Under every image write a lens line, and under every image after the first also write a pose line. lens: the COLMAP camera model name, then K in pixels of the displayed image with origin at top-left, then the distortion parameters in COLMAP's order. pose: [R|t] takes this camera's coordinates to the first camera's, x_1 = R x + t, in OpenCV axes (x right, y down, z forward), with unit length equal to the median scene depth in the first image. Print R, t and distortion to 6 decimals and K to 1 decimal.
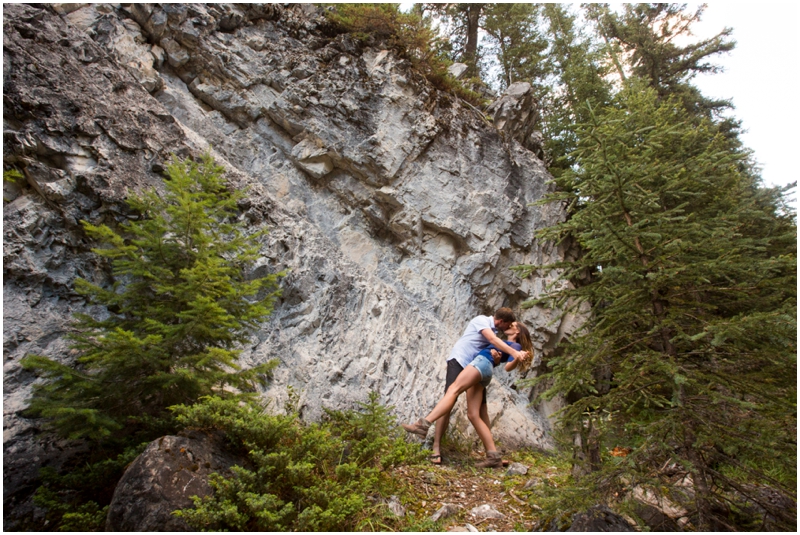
lens RADIAL K [[358.7, 0, 401.4], [0, 358.7, 272.5], [0, 0, 1]] dist [-0.059997, 0.029286]
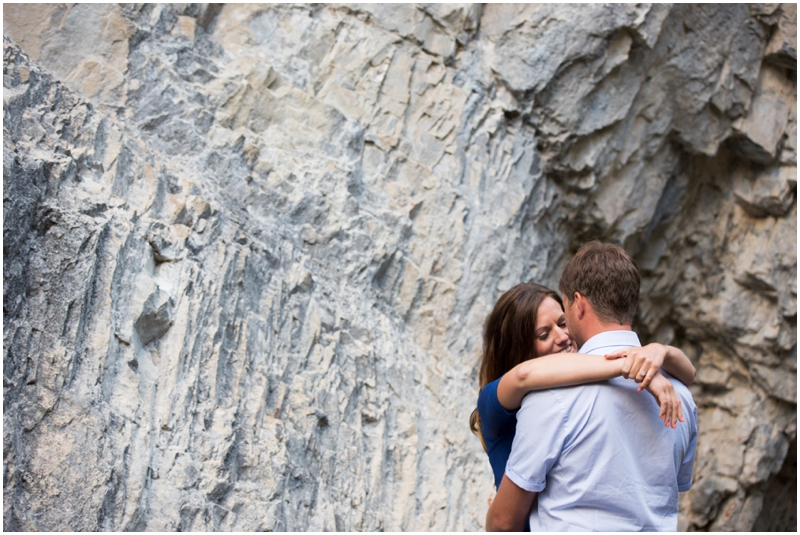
lens RADIAL K [[2336.8, 0, 400.0], [0, 2336.8, 267.5], [0, 0, 1]] dist [0.031553, 0.219981]
pose [[0.966886, 0.025302, 0.253949, -0.249348], [-0.101304, 0.951371, 0.290913, -0.307440], [-0.234239, -0.307006, 0.922431, -0.288202]]
